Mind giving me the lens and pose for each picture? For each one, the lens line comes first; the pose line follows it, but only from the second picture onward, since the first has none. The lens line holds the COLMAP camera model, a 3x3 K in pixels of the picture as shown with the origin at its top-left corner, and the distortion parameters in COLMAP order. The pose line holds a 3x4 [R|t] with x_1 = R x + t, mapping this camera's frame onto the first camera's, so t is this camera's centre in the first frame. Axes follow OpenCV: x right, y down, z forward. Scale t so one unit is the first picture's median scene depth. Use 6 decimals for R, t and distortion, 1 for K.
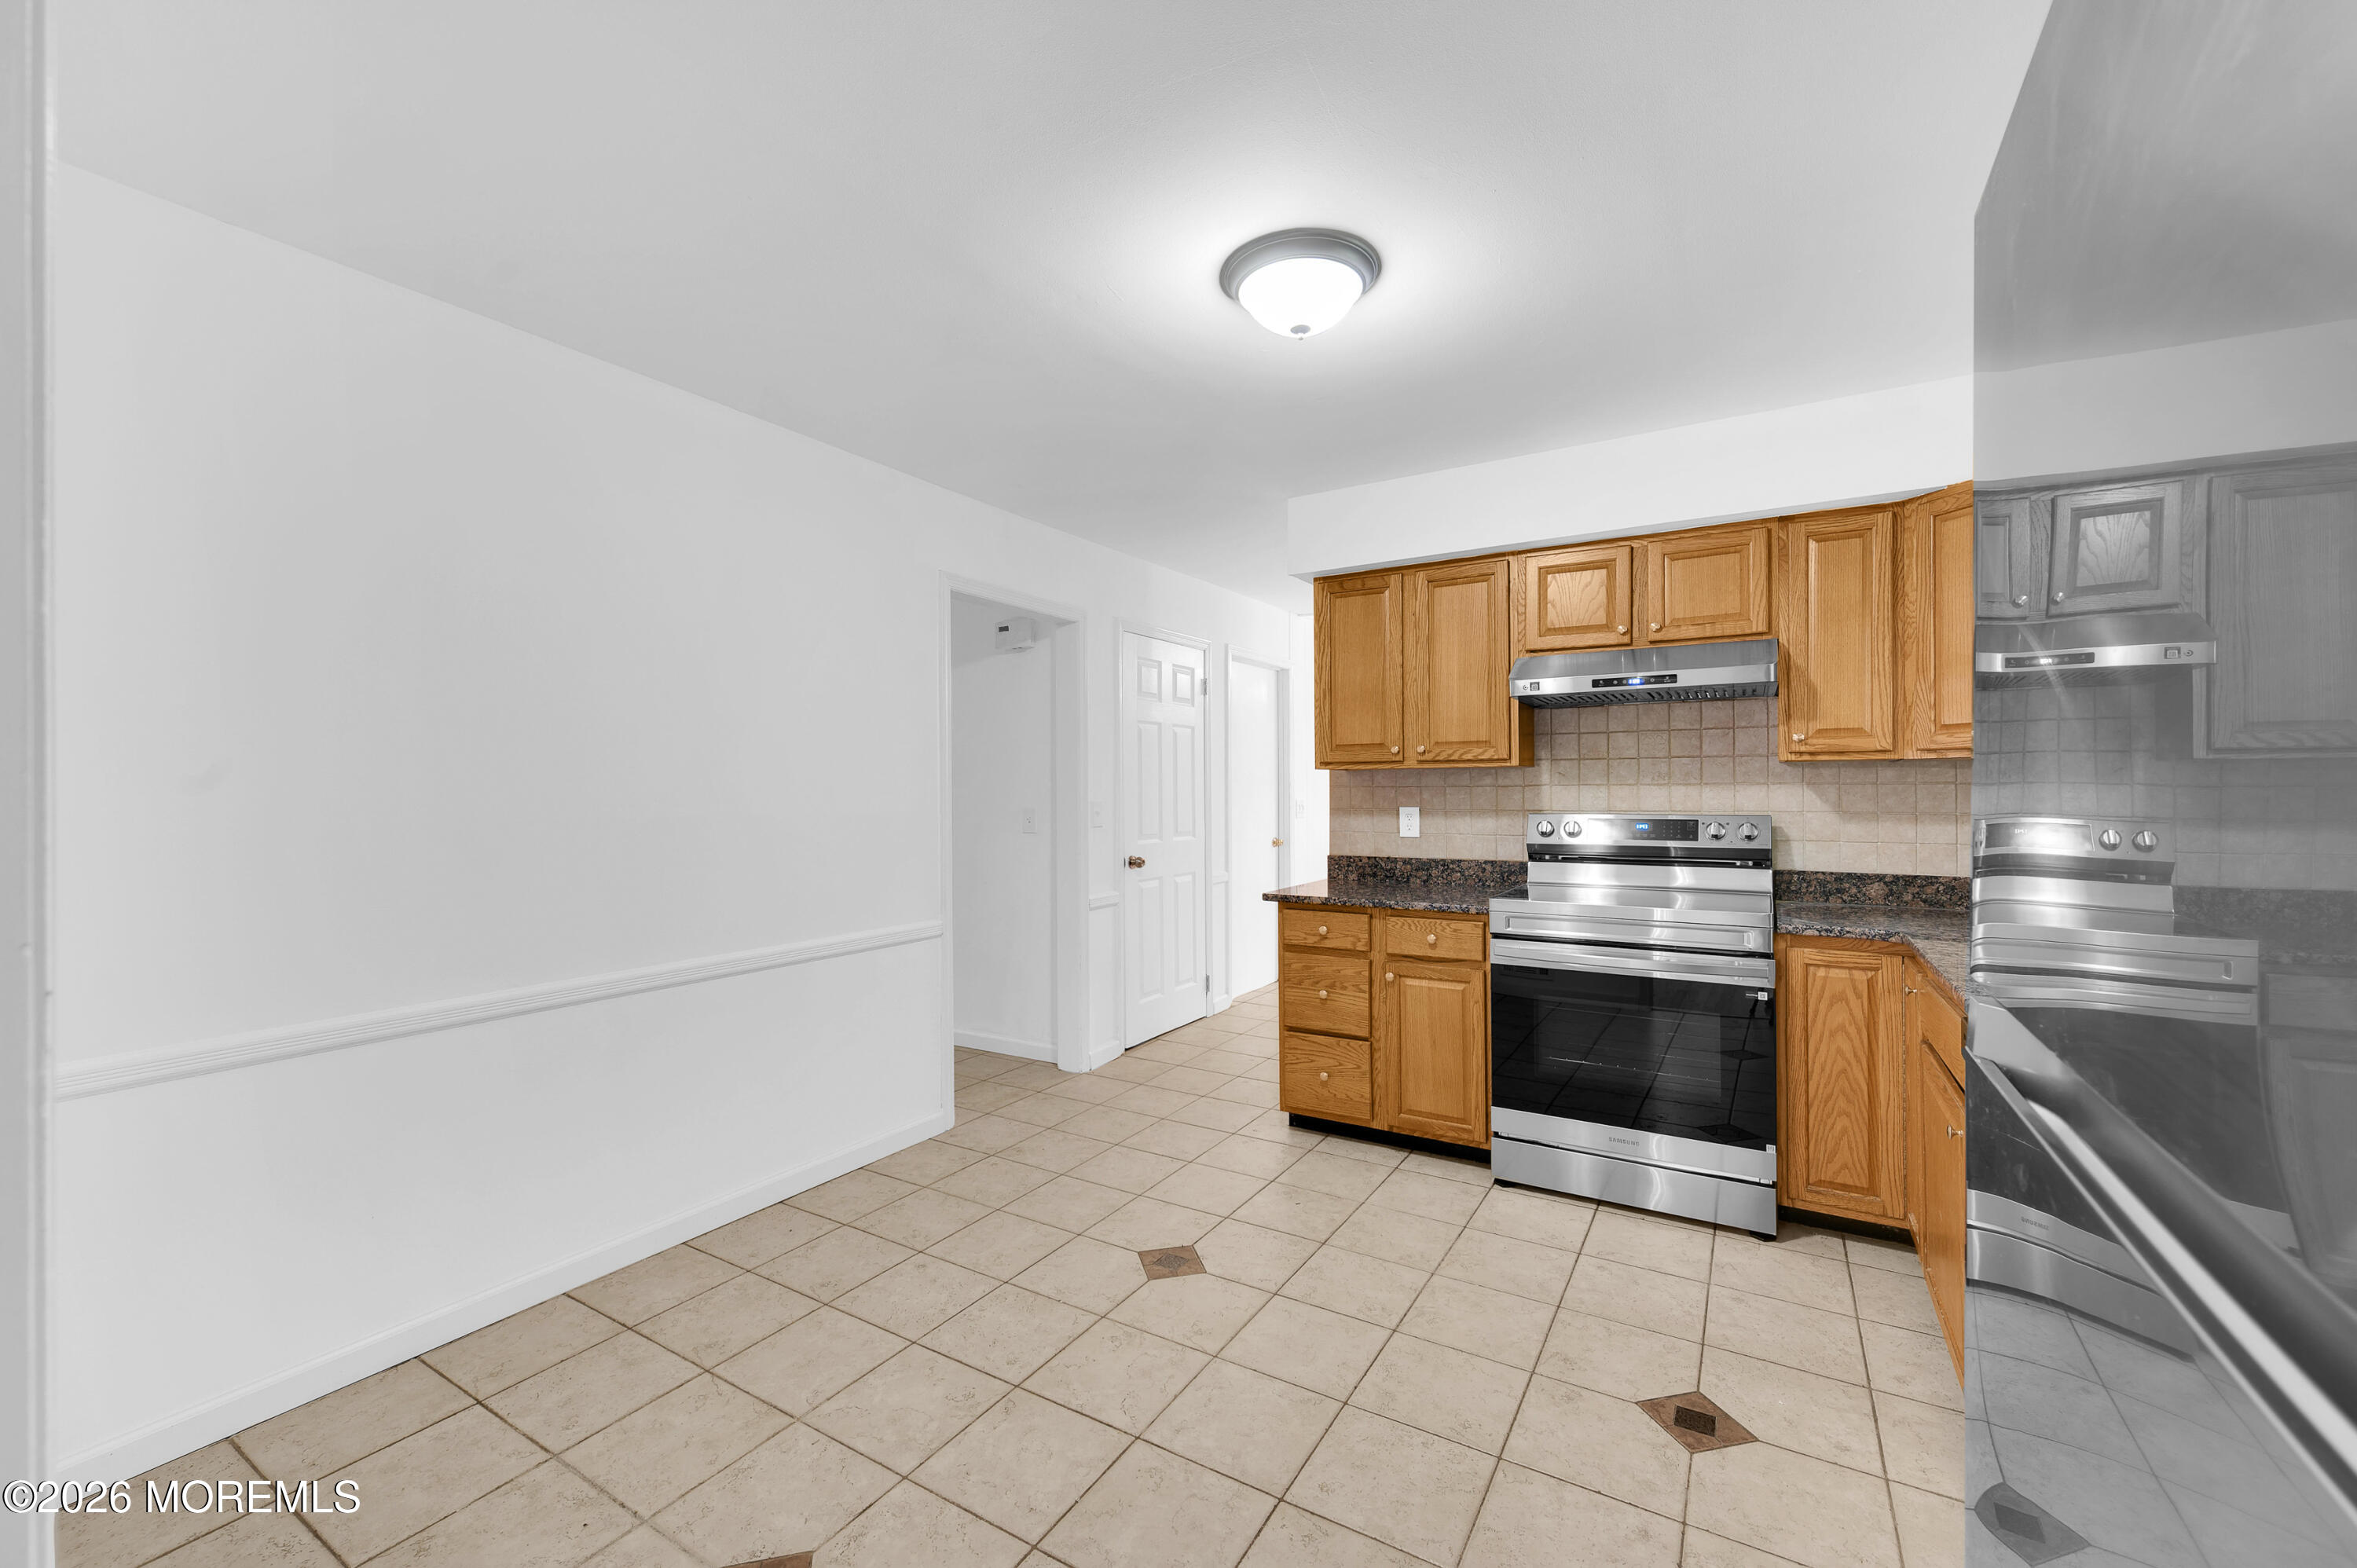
lens RADIAL K [[939.2, 0, 1161.1], [0, 939.2, 787.6], [0, 0, 1]] dist [0.002811, 0.000004]
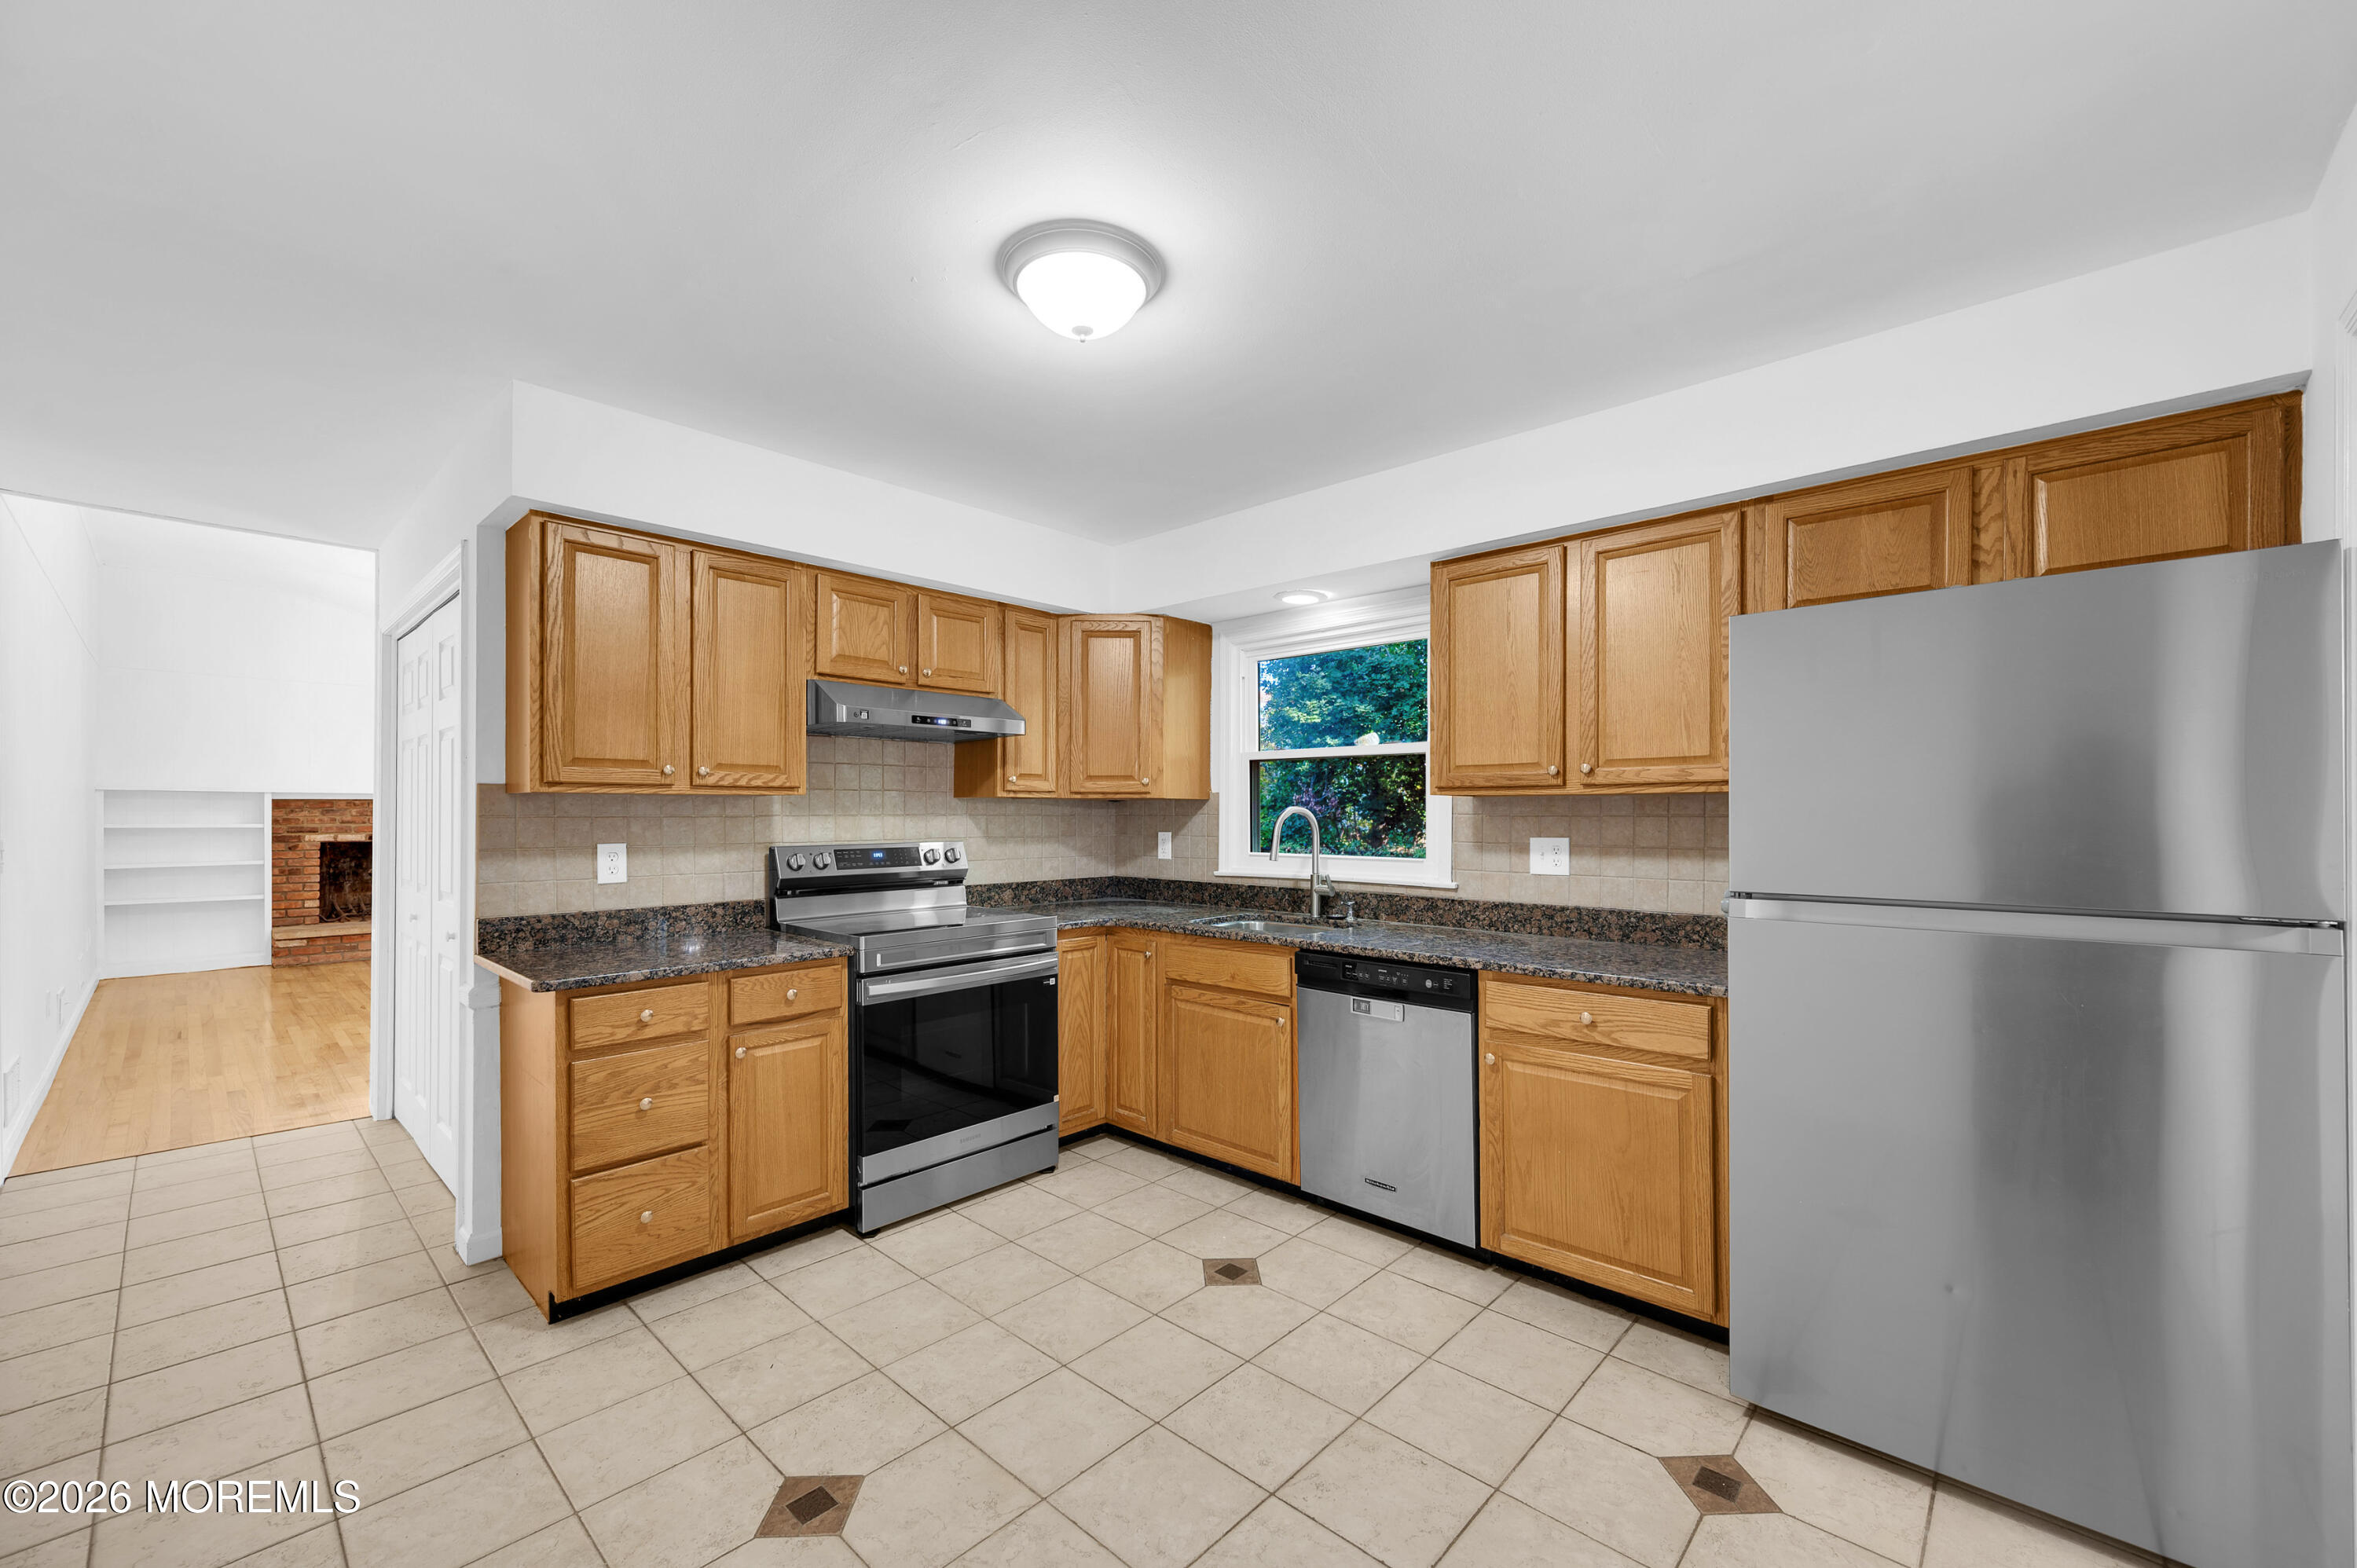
lens RADIAL K [[939.2, 0, 1220.4], [0, 939.2, 812.2], [0, 0, 1]] dist [0.002811, 0.000004]
pose [[0.182908, 0.005598, 0.983114, -0.467400], [-0.000731, 0.999984, -0.005558, -0.001312], [-0.983130, 0.000298, 0.182909, 0.437098]]
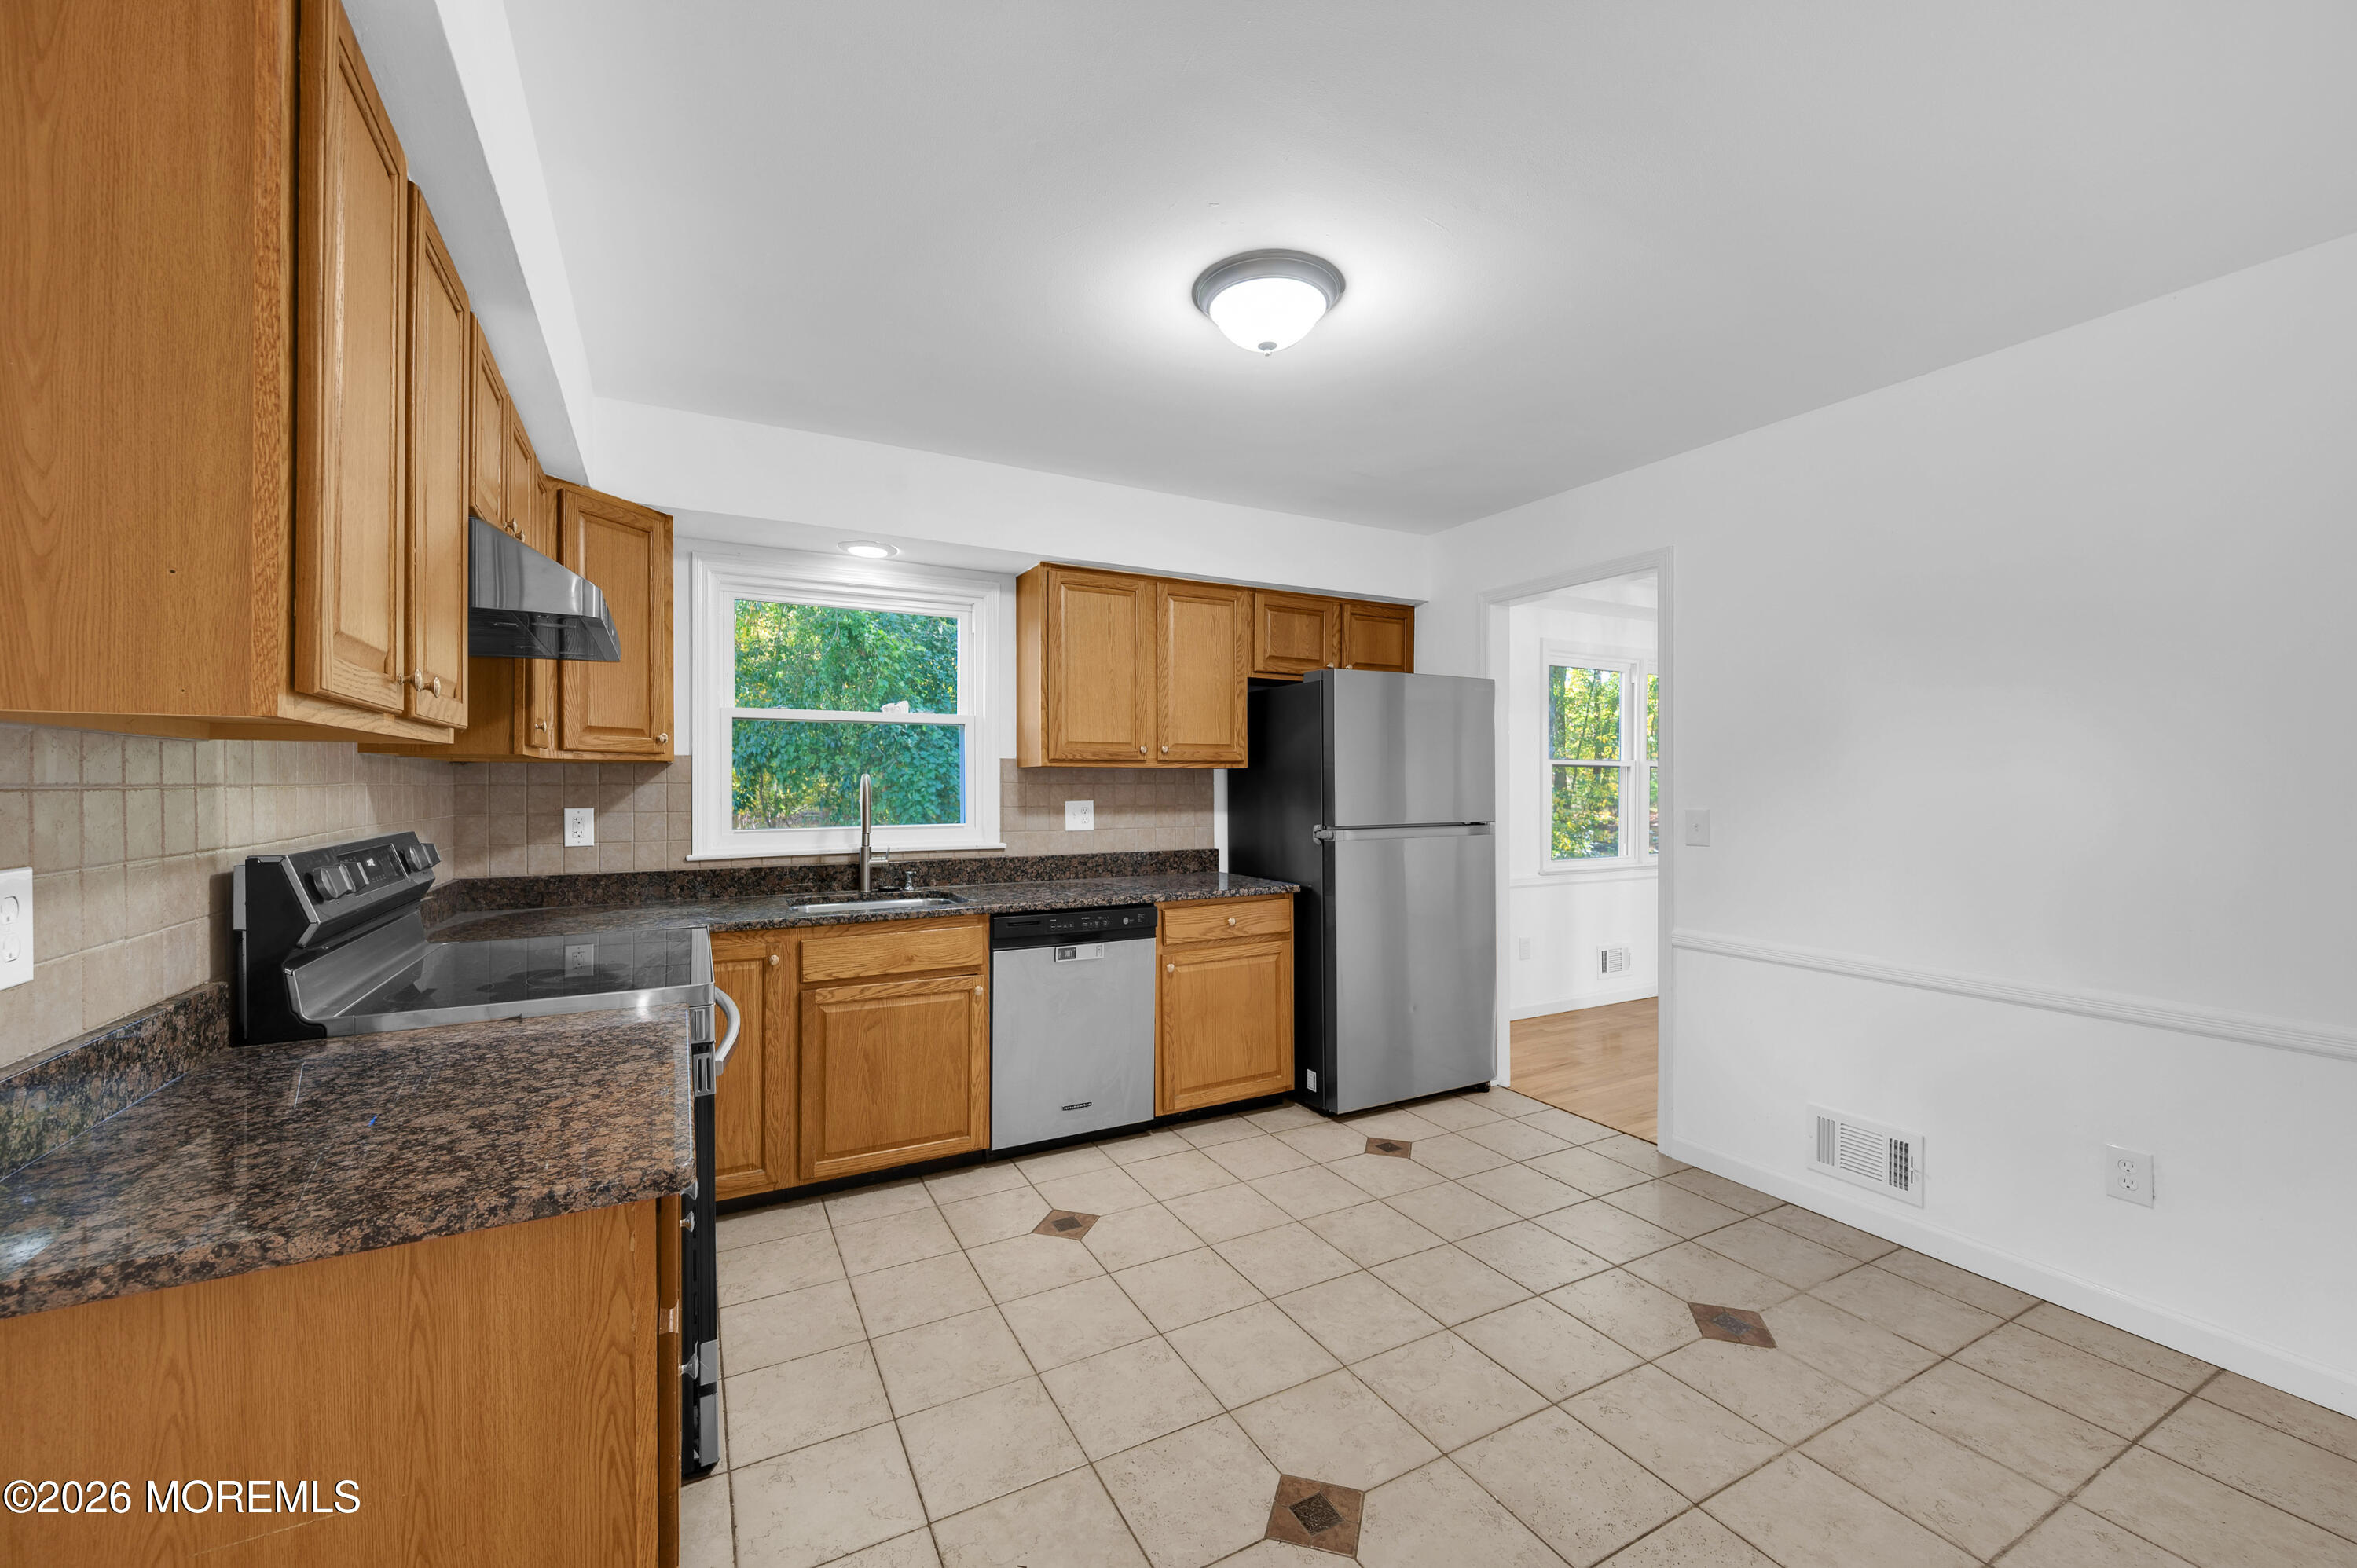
lens RADIAL K [[939.2, 0, 1141.2], [0, 939.2, 786.8], [0, 0, 1]] dist [0.002811, 0.000004]
pose [[-0.860393, 0.003213, 0.509621, -0.155668], [0.005172, 0.999984, 0.002427, -0.001669], [-0.509605, 0.004724, -0.860396, 1.254175]]
